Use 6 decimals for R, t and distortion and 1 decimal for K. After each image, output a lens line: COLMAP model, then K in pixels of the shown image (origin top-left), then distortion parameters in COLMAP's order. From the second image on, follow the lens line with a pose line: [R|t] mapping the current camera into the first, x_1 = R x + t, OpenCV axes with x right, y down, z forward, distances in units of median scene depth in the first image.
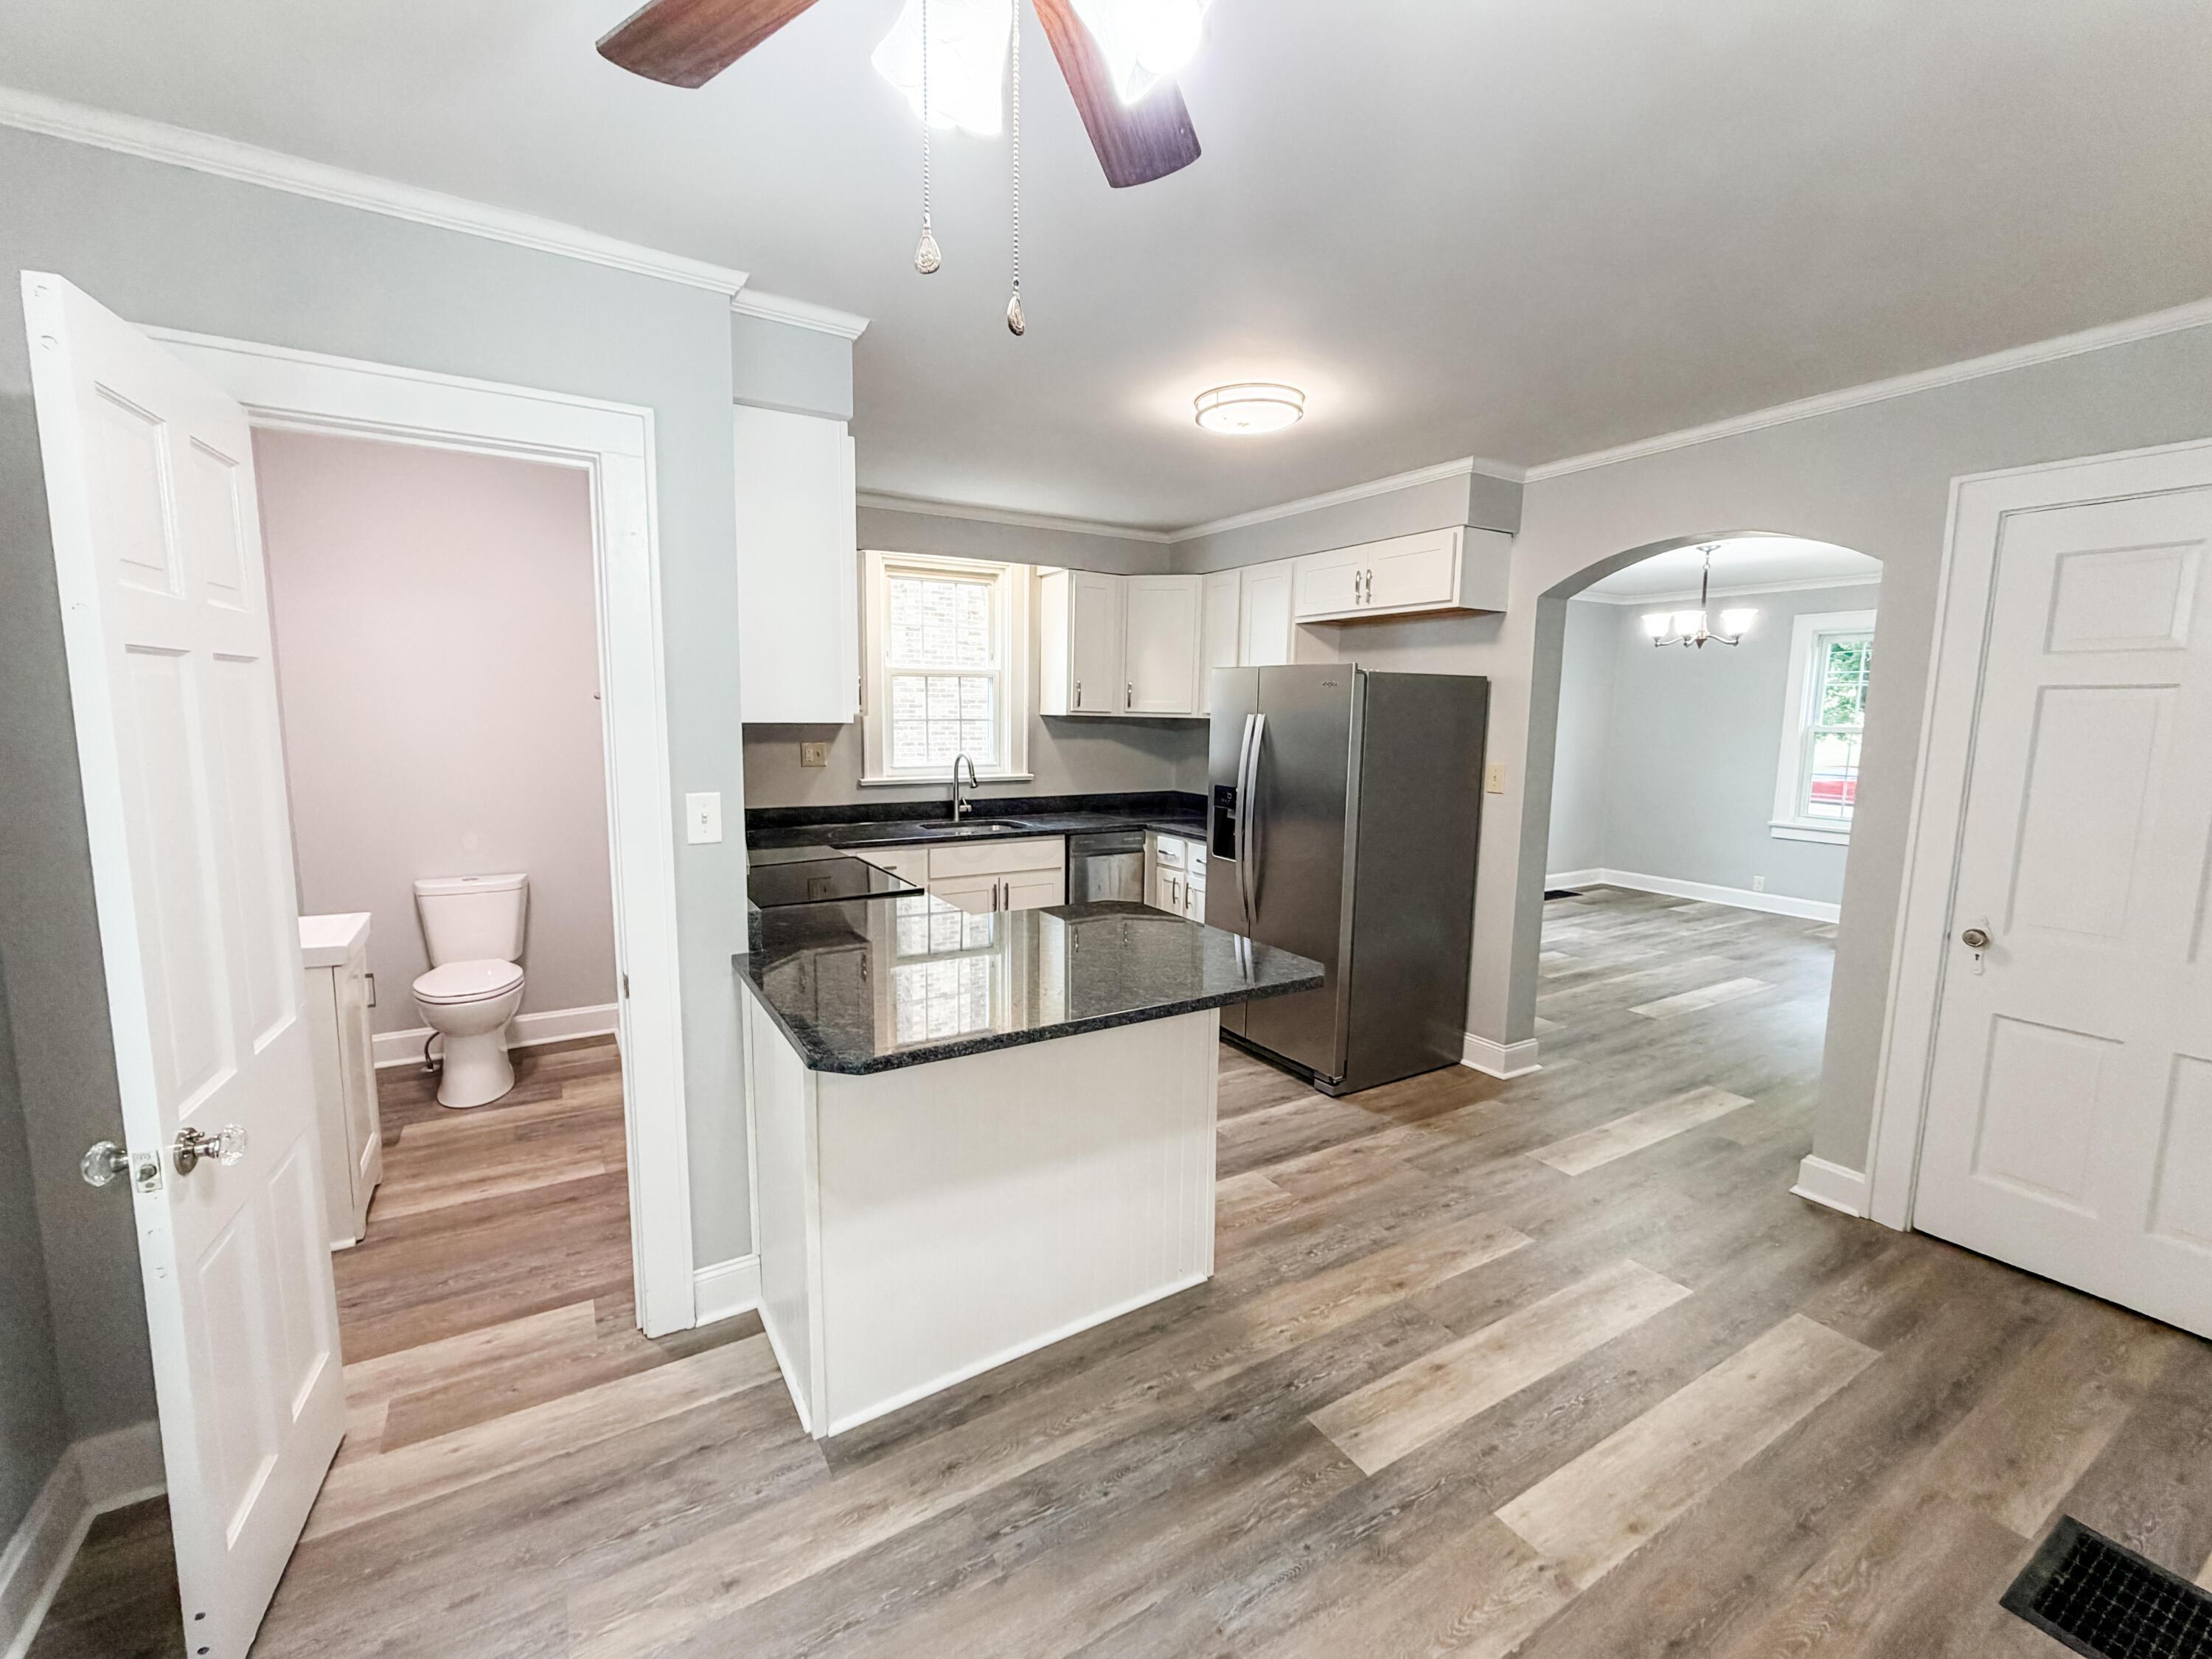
lens RADIAL K [[909.0, 0, 1106.0], [0, 909.0, 829.5], [0, 0, 1]] dist [-0.001309, -0.000095]
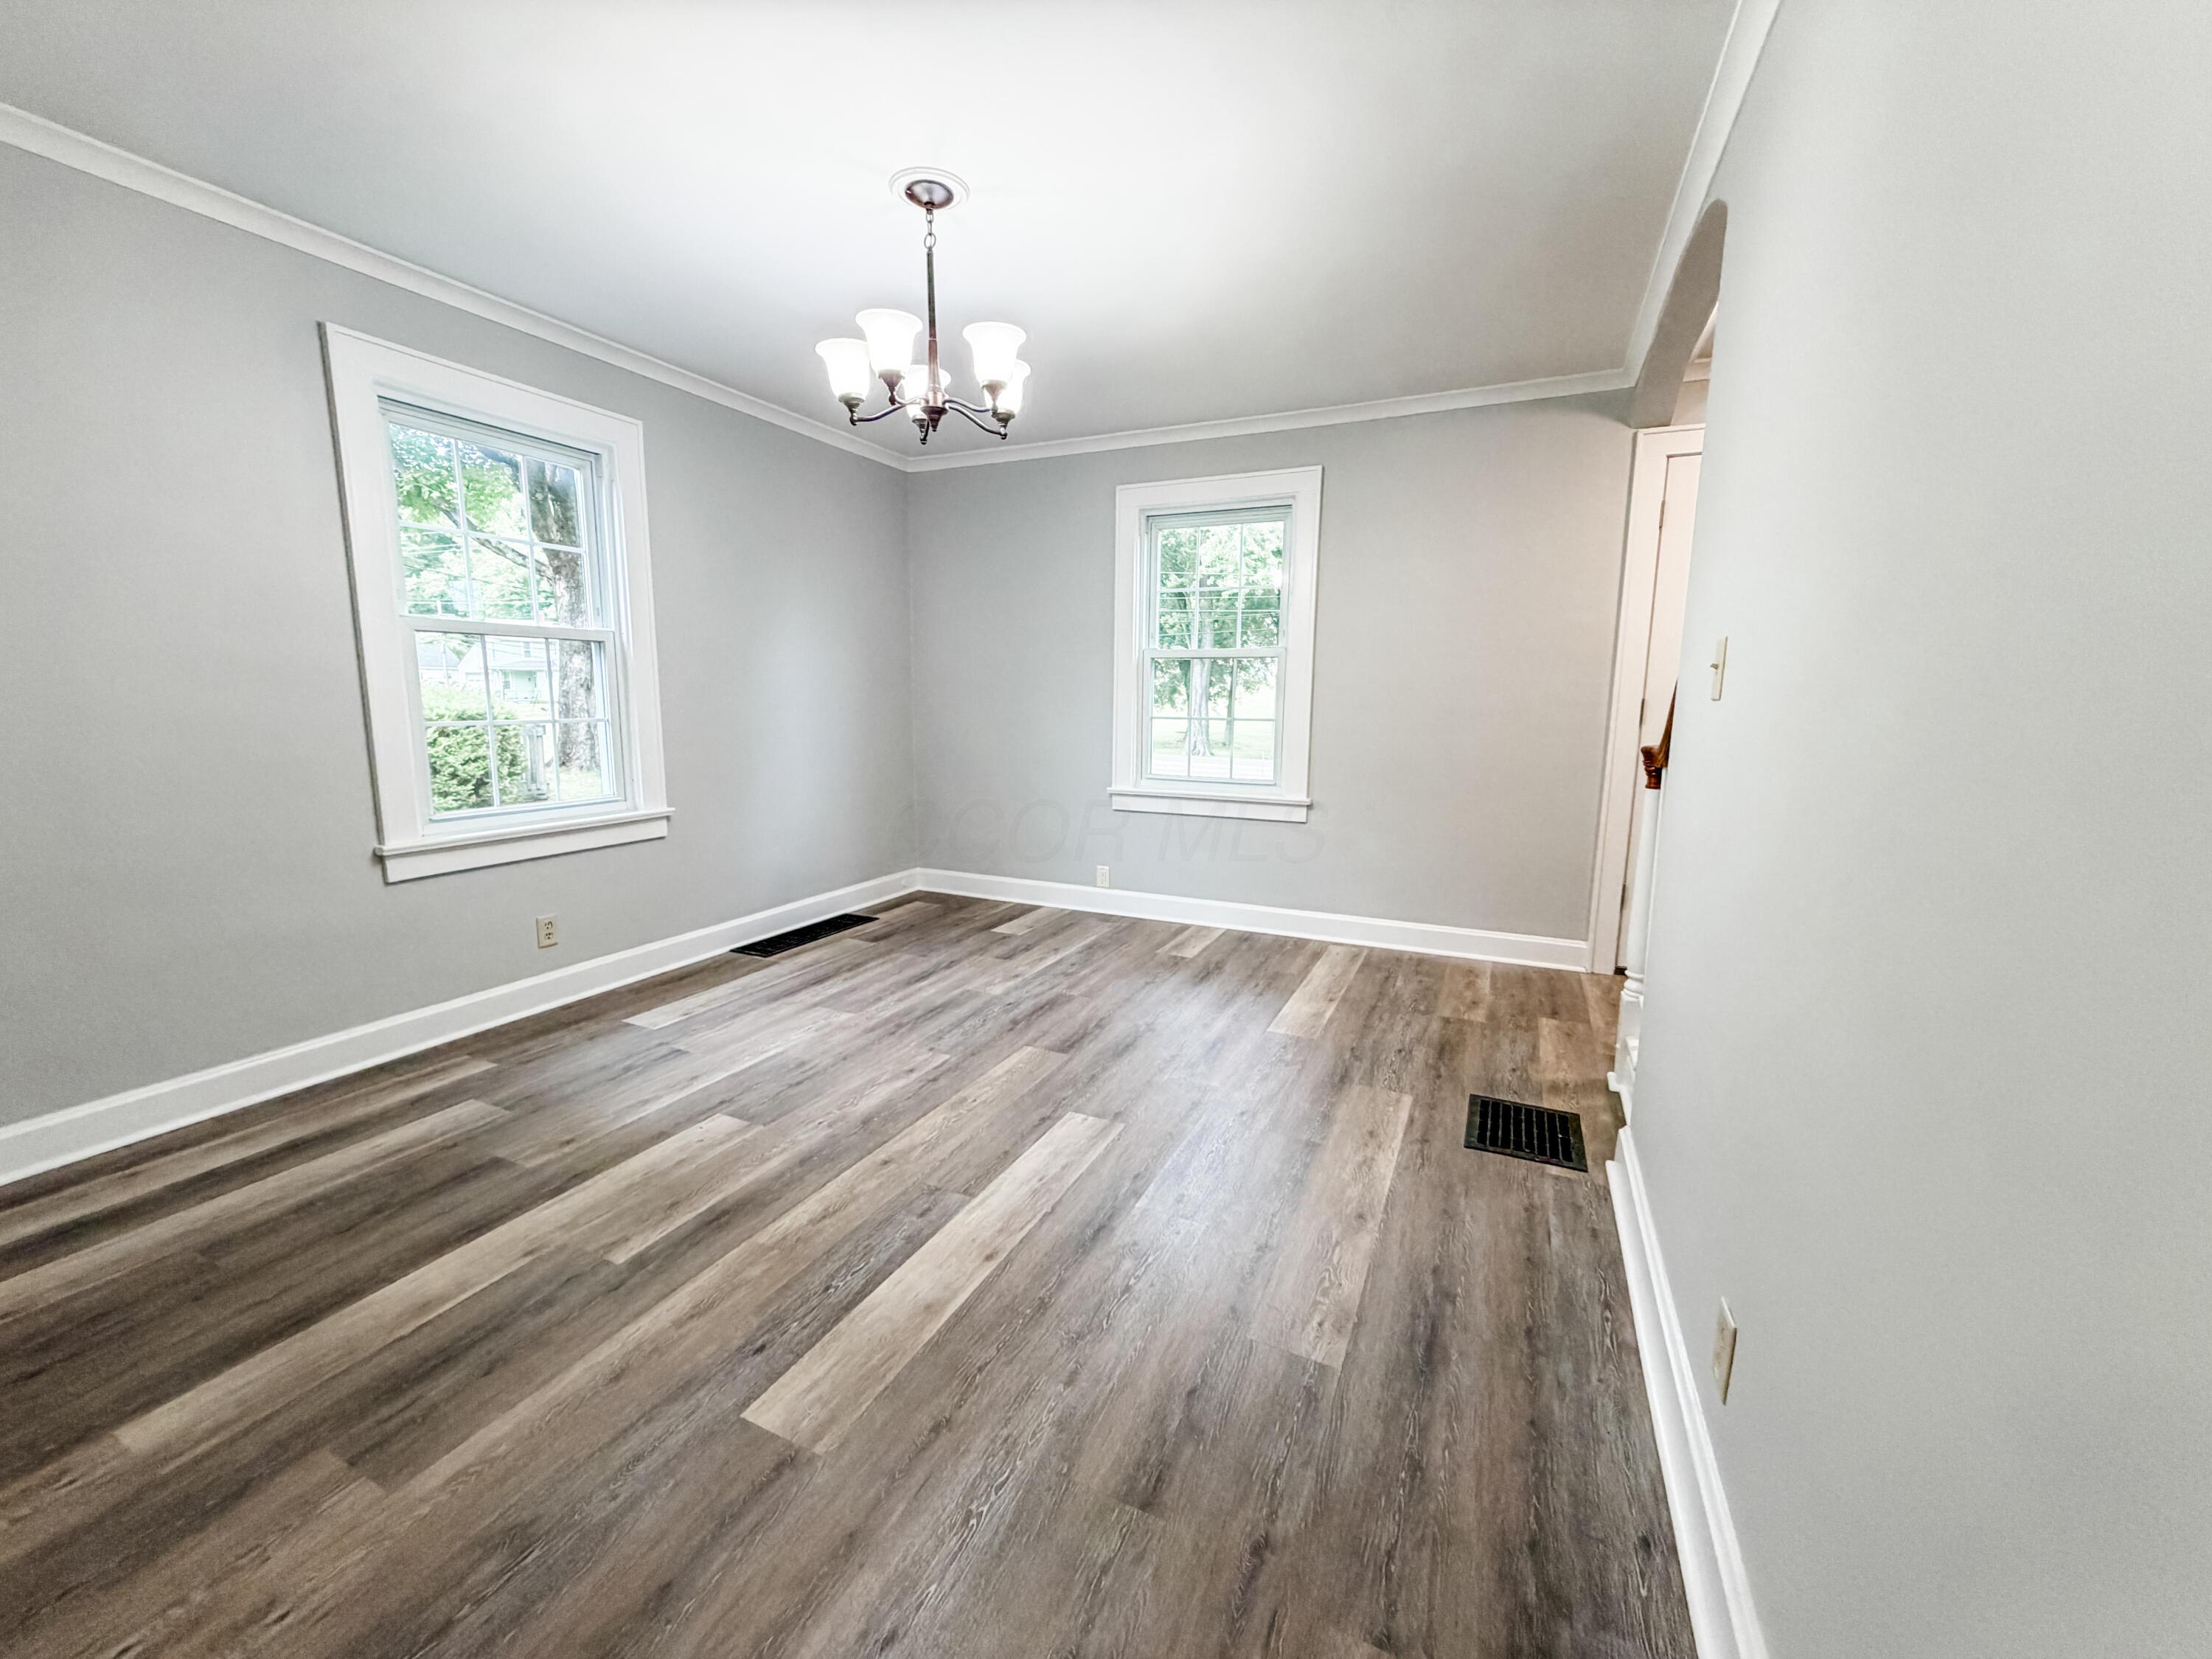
lens RADIAL K [[882.4, 0, 1100.9], [0, 882.4, 826.0], [0, 0, 1]] dist [-0.000747, -0.000083]
pose [[0.825926, -0.084447, 0.557418, 0.416831], [0.069501, 0.996428, 0.047975, -0.014948], [-0.559478, -0.000883, 0.828844, 0.533468]]
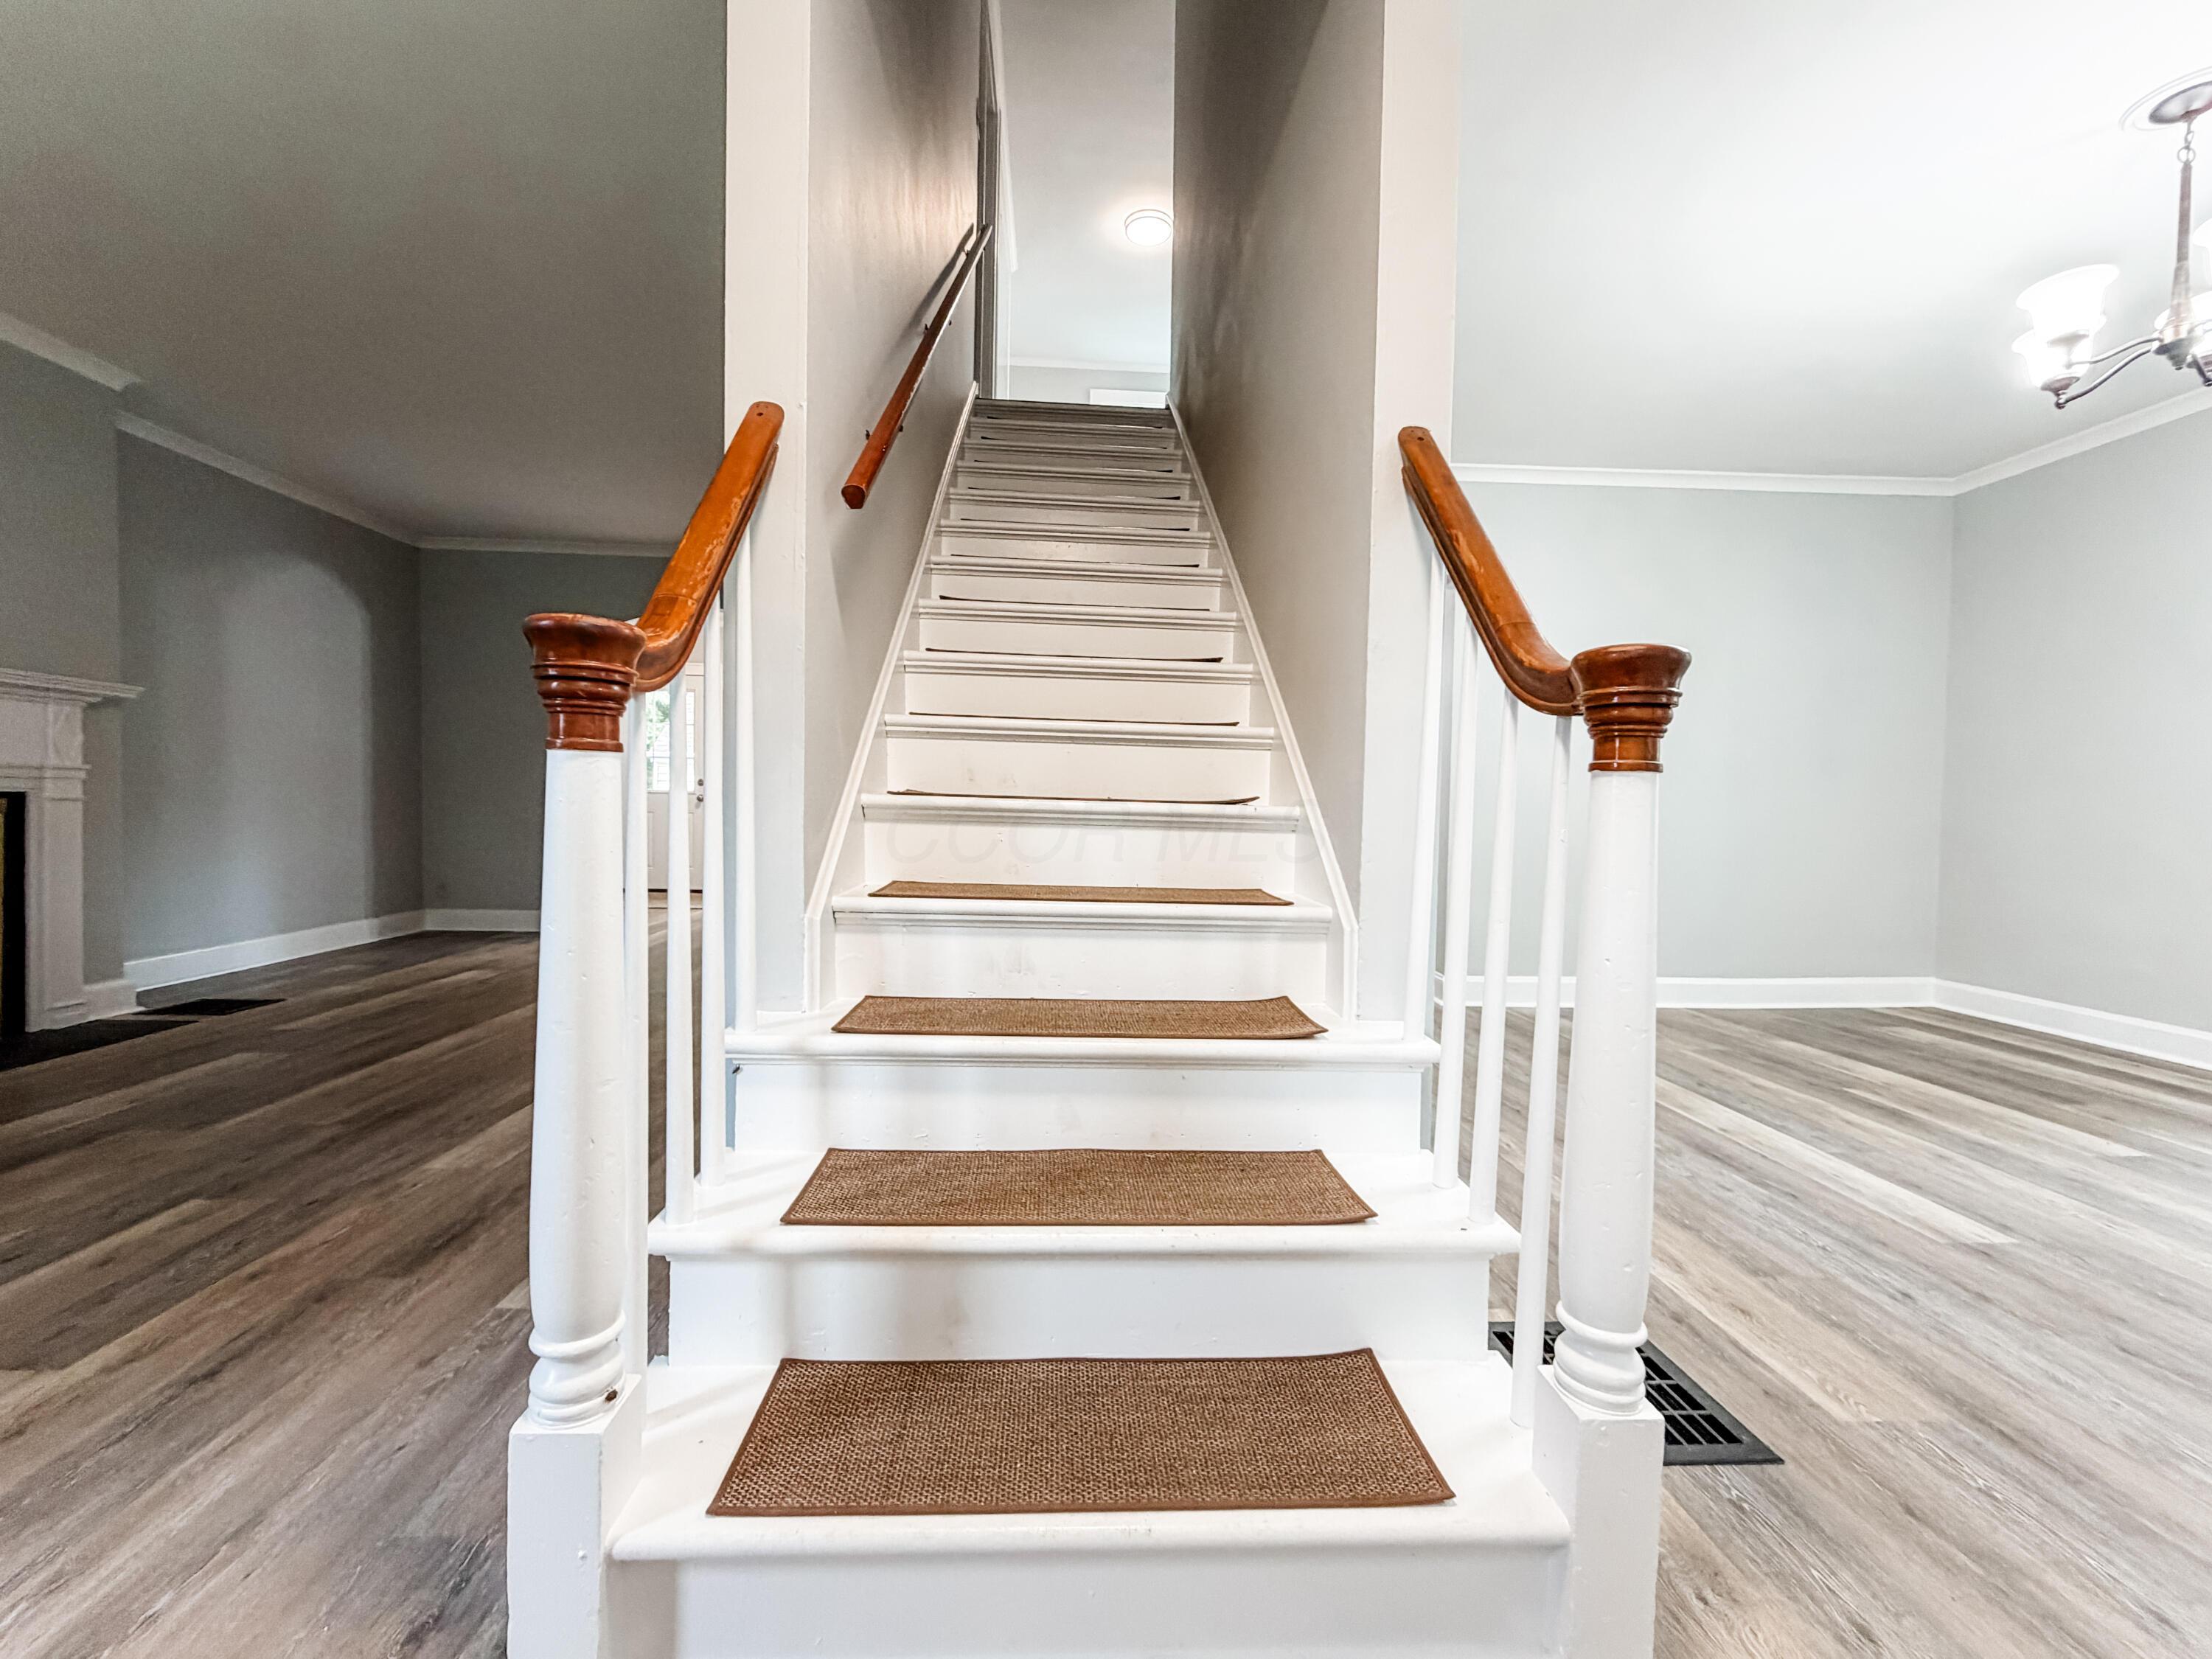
lens RADIAL K [[882.4, 0, 1100.9], [0, 882.4, 826.0], [0, 0, 1]] dist [-0.000747, -0.000083]
pose [[-0.470461, 0.005770, -0.882402, 1.075571], [-0.136417, 0.987481, 0.079189, 0.017549], [0.871813, 0.157630, -0.463784, 0.738680]]
